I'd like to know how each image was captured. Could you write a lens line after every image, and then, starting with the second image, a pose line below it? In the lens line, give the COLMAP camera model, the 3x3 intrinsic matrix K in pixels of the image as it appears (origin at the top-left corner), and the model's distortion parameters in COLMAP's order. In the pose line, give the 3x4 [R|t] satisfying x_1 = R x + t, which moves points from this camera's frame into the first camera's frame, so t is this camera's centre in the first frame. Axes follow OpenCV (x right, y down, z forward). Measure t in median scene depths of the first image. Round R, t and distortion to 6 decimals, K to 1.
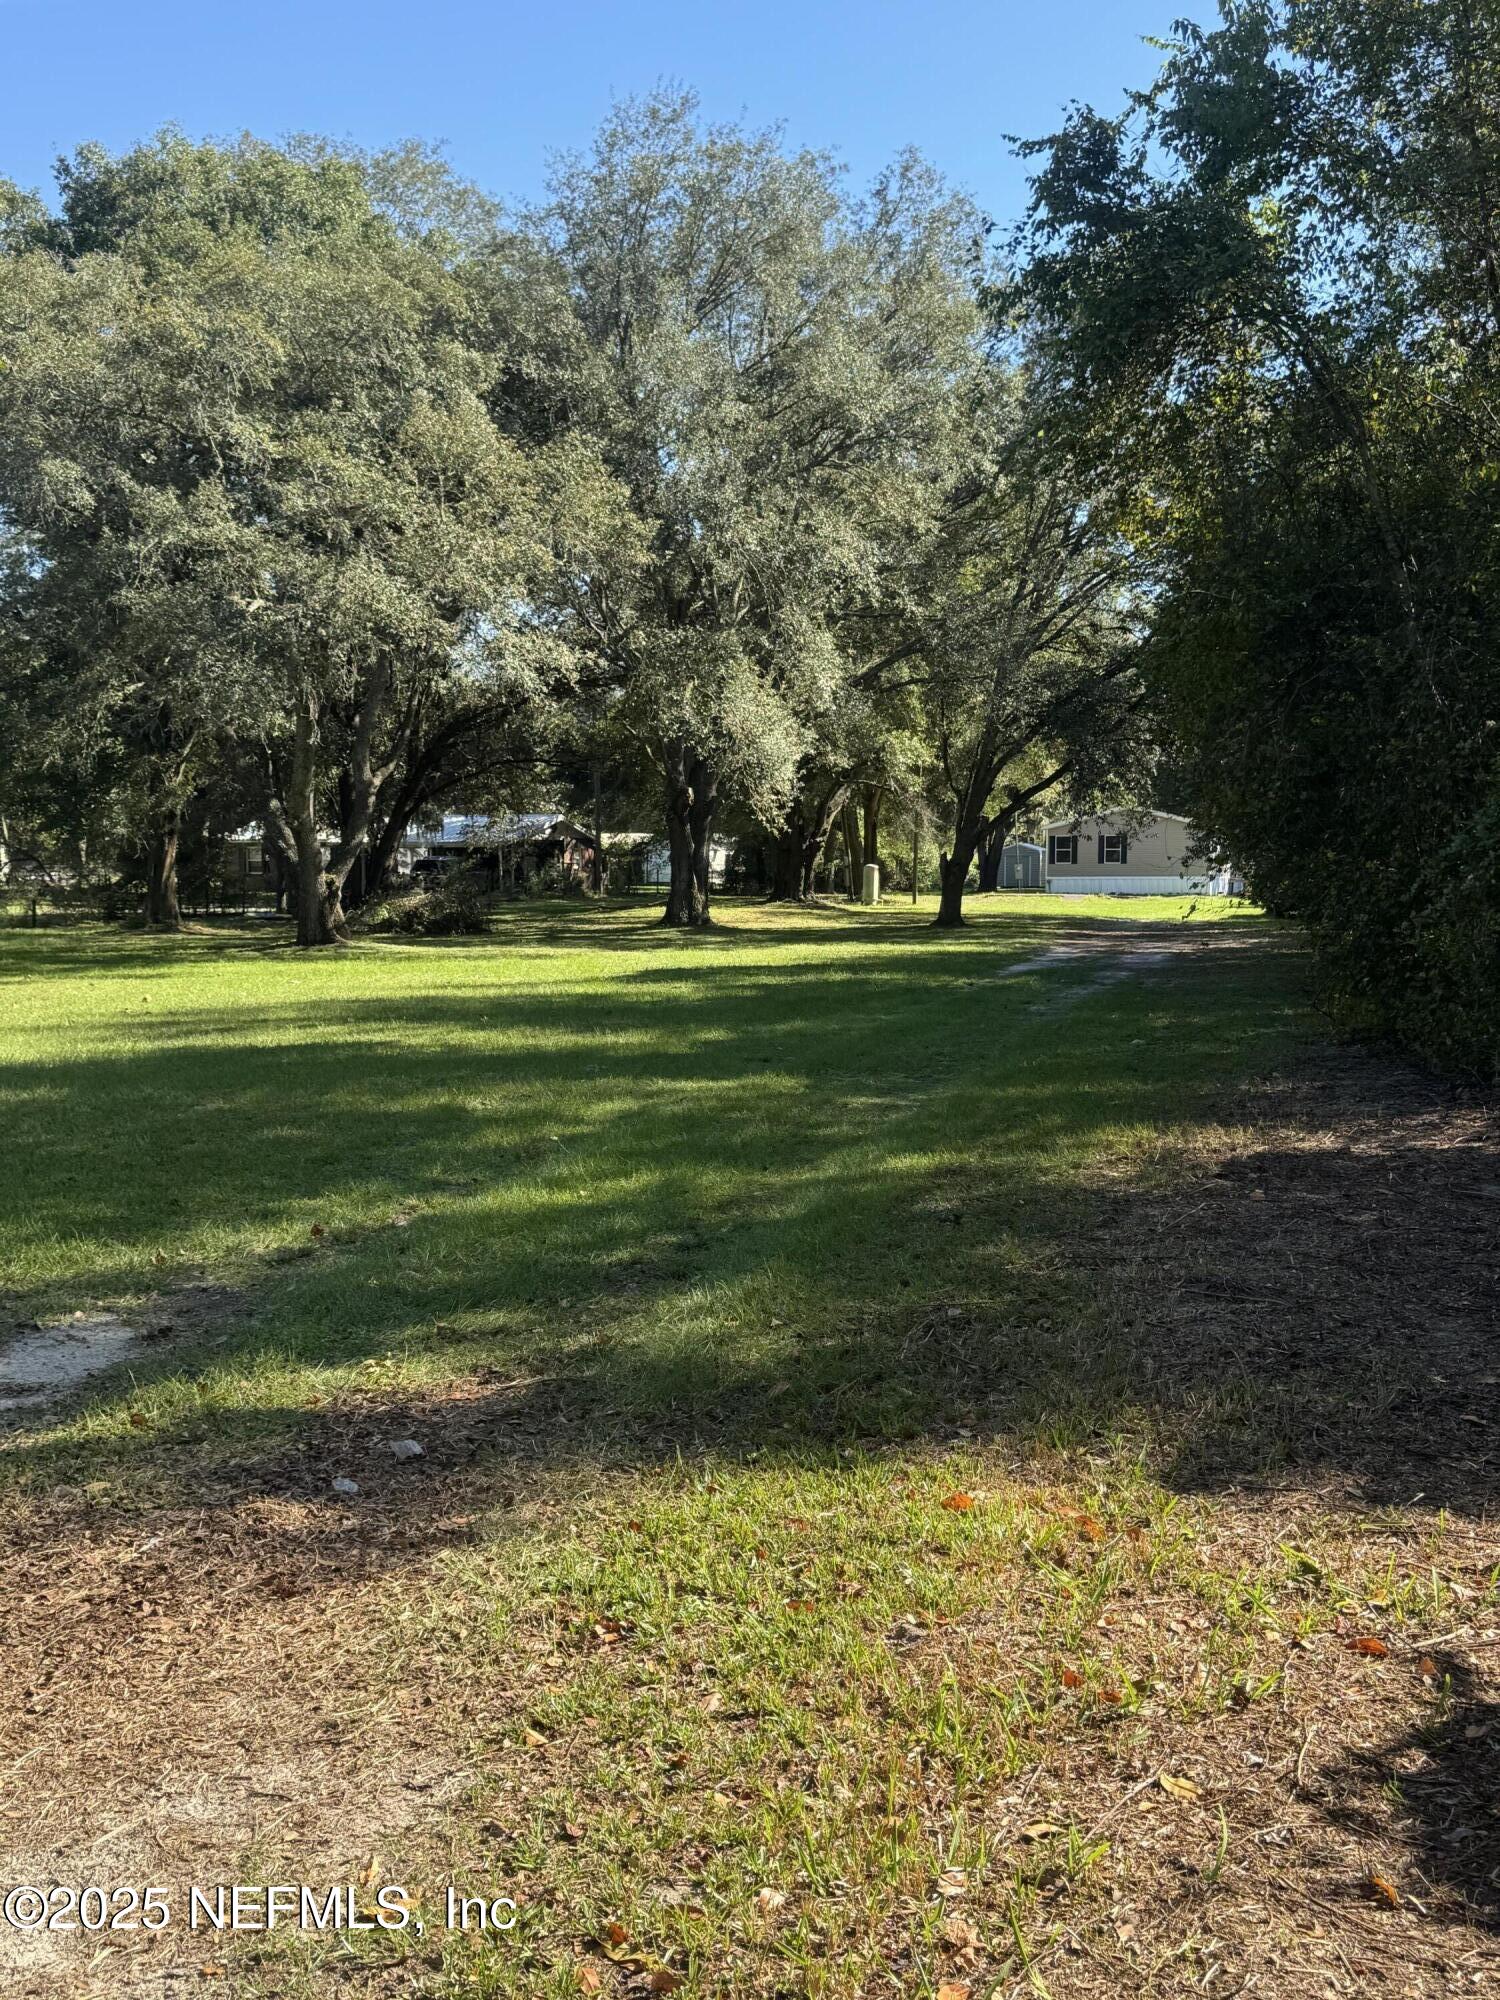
lens RADIAL K [[2075.2, 0, 783.6], [0, 2075.2, 1045.2], [0, 0, 1]] dist [0.068342, 0.000000]
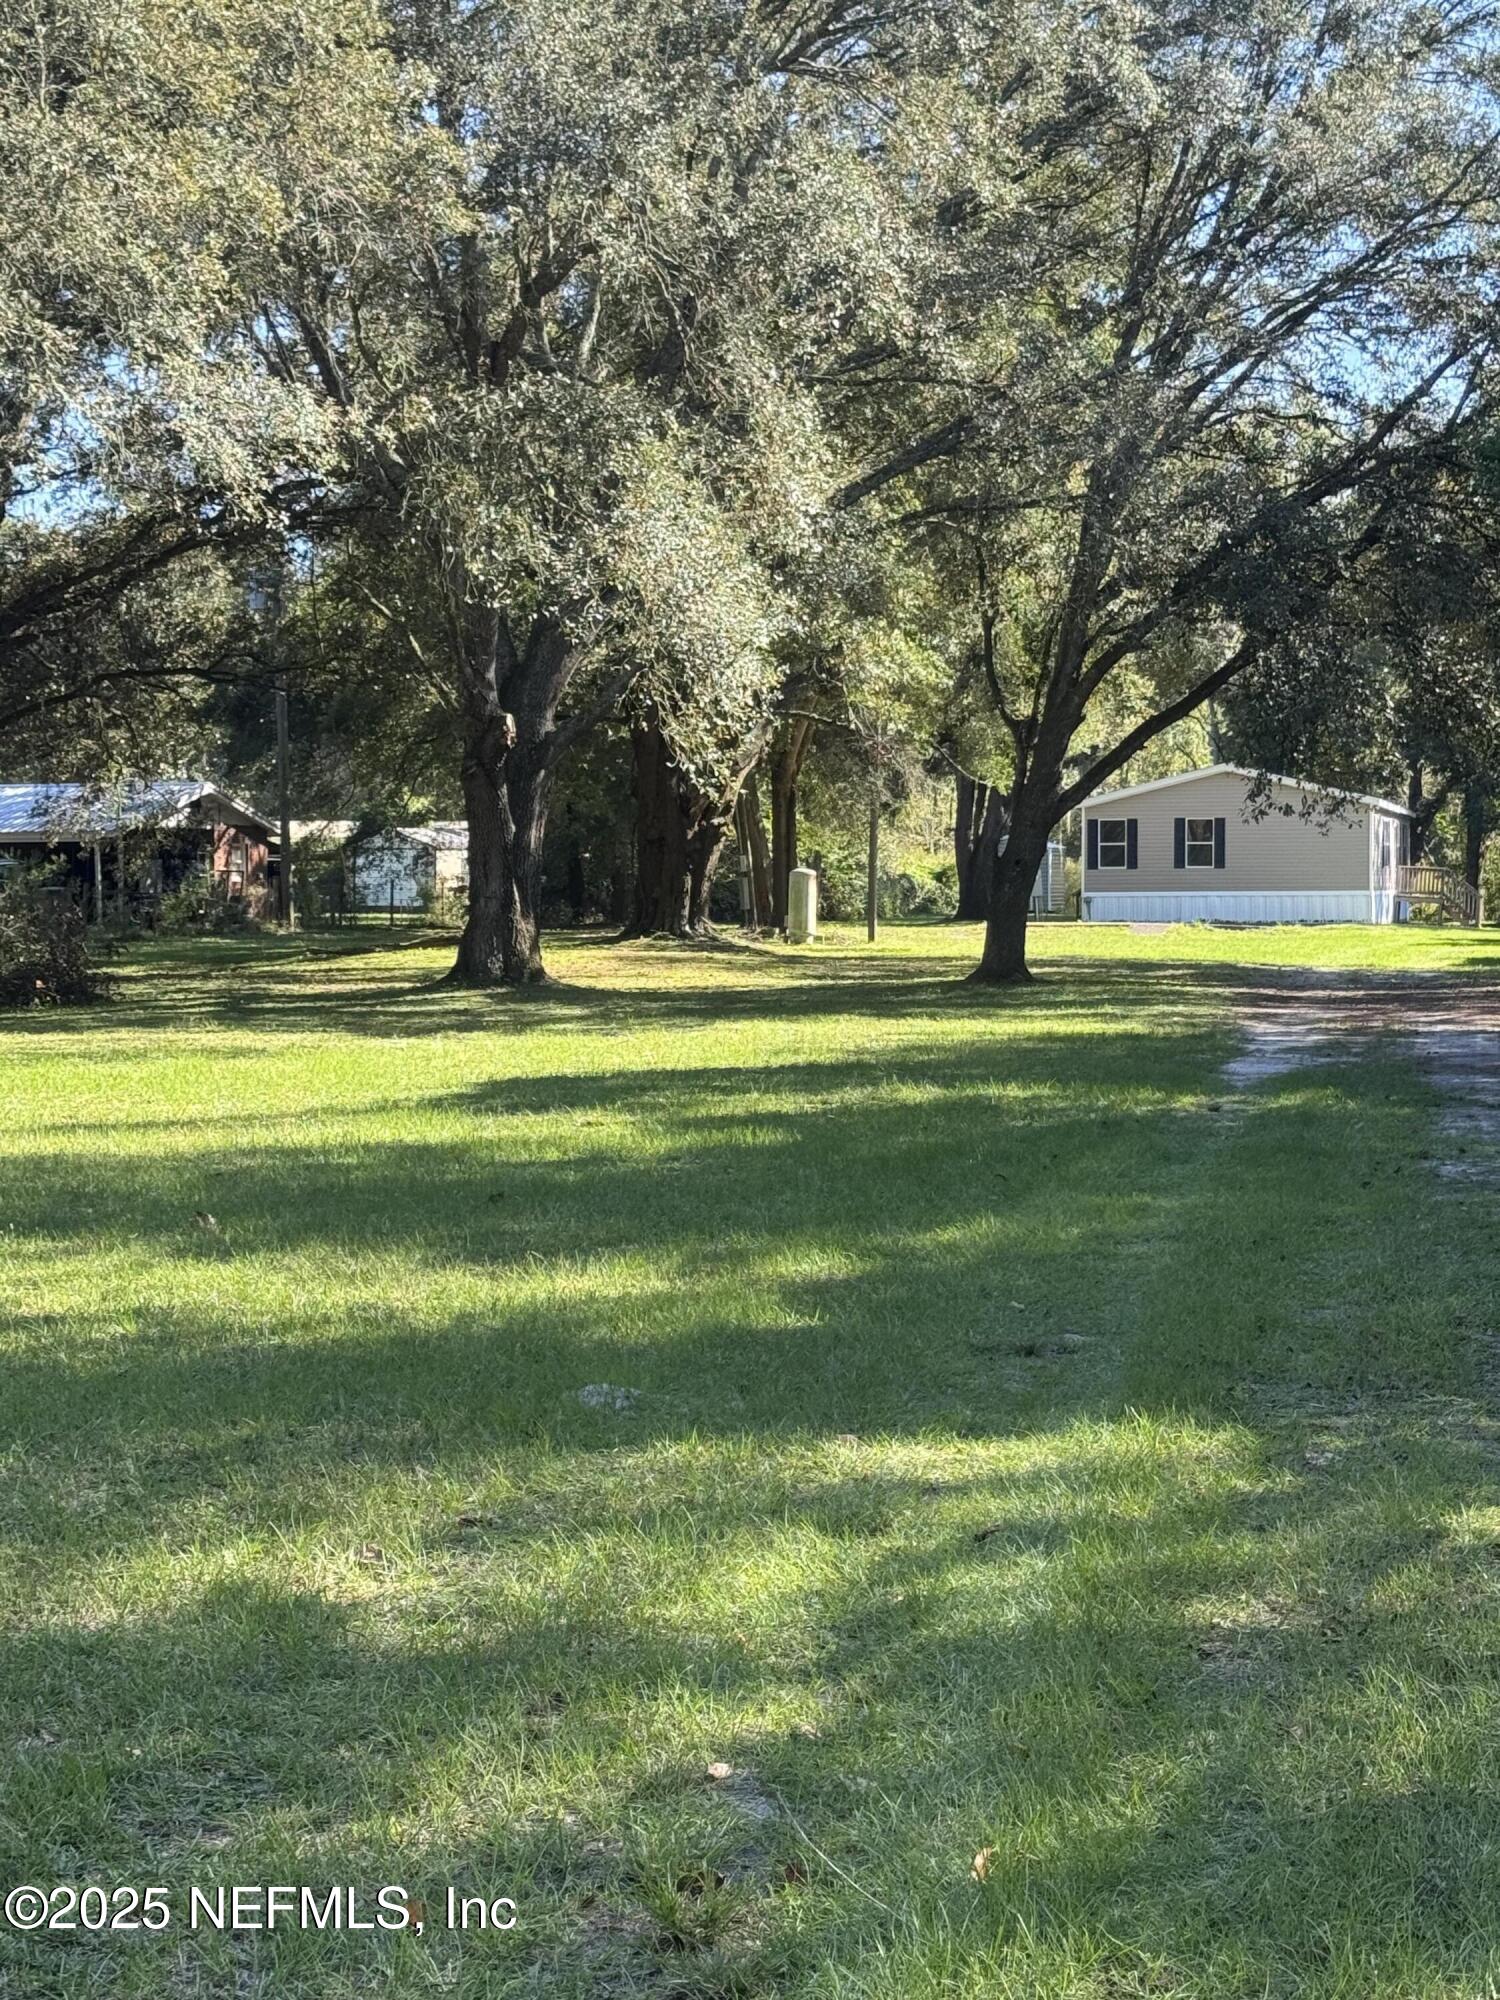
lens RADIAL K [[3486.0, 0, 752.8], [0, 3486.0, 1001.9], [0, 0, 1]] dist [0.153672, 0.000000]
pose [[0.998214, -0.007438, 0.059274, -0.043416], [0.010488, 0.998628, -0.051313, -0.010786], [-0.058811, 0.051843, 0.996922, 0.173994]]
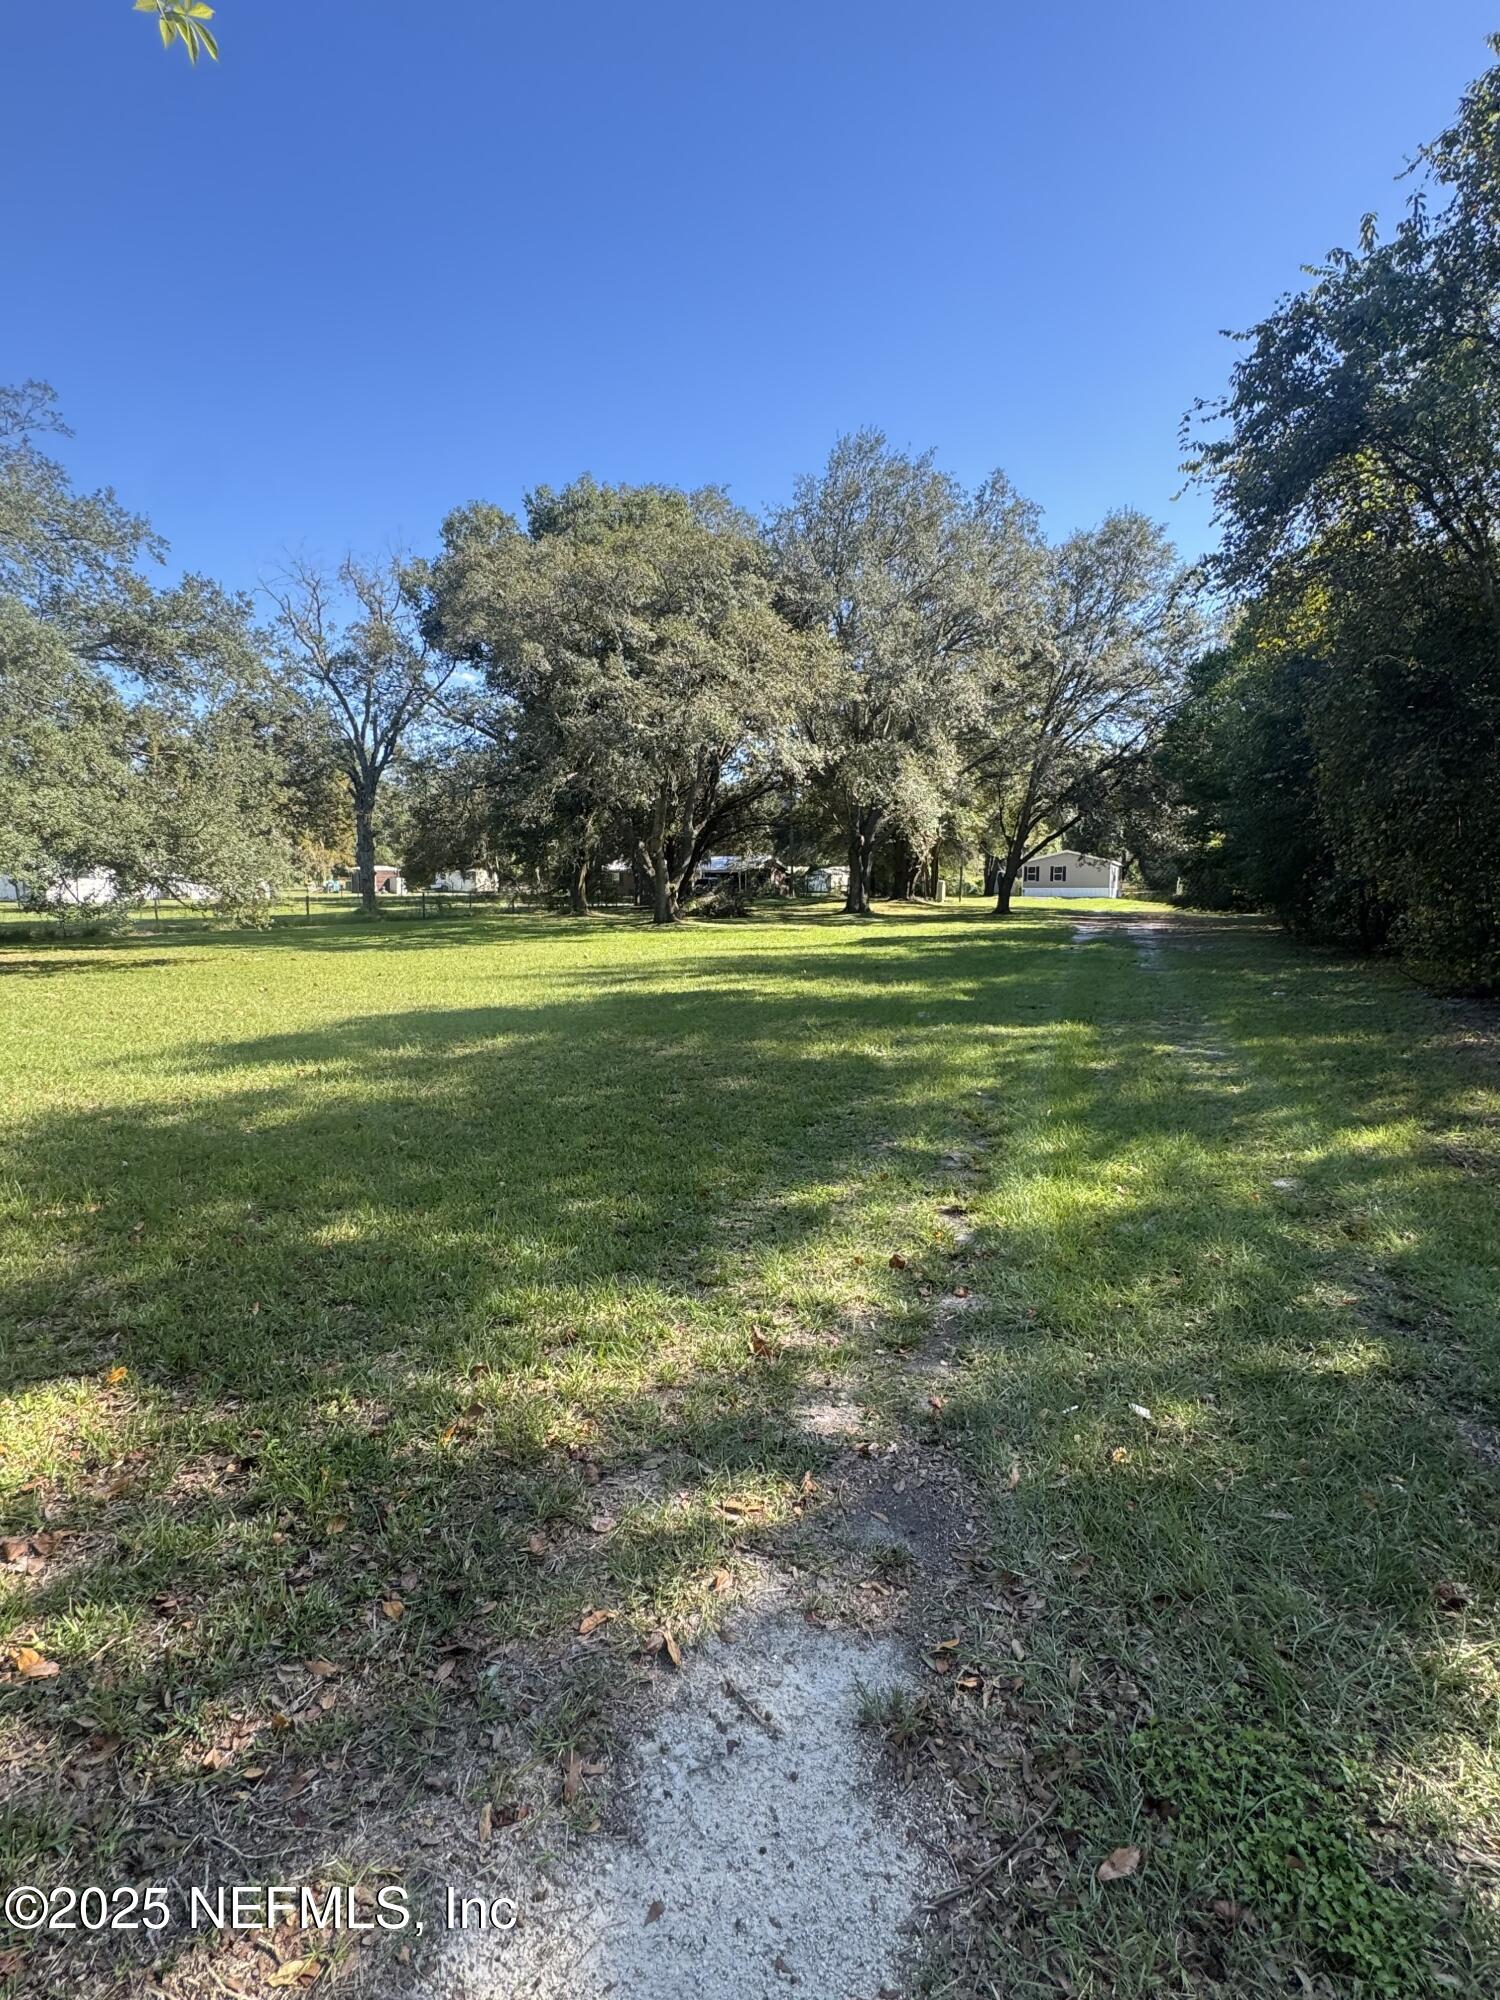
lens RADIAL K [[998.3, 0, 748.7], [0, 998.3, 1009.2], [0, 0, 1]] dist [-0.001082, 0.001056]
pose [[0.994234, 0.012847, -0.106455, -0.057921], [-0.008829, 0.999234, 0.038133, -0.007153], [0.106864, -0.036973, 0.993586, 0.144801]]
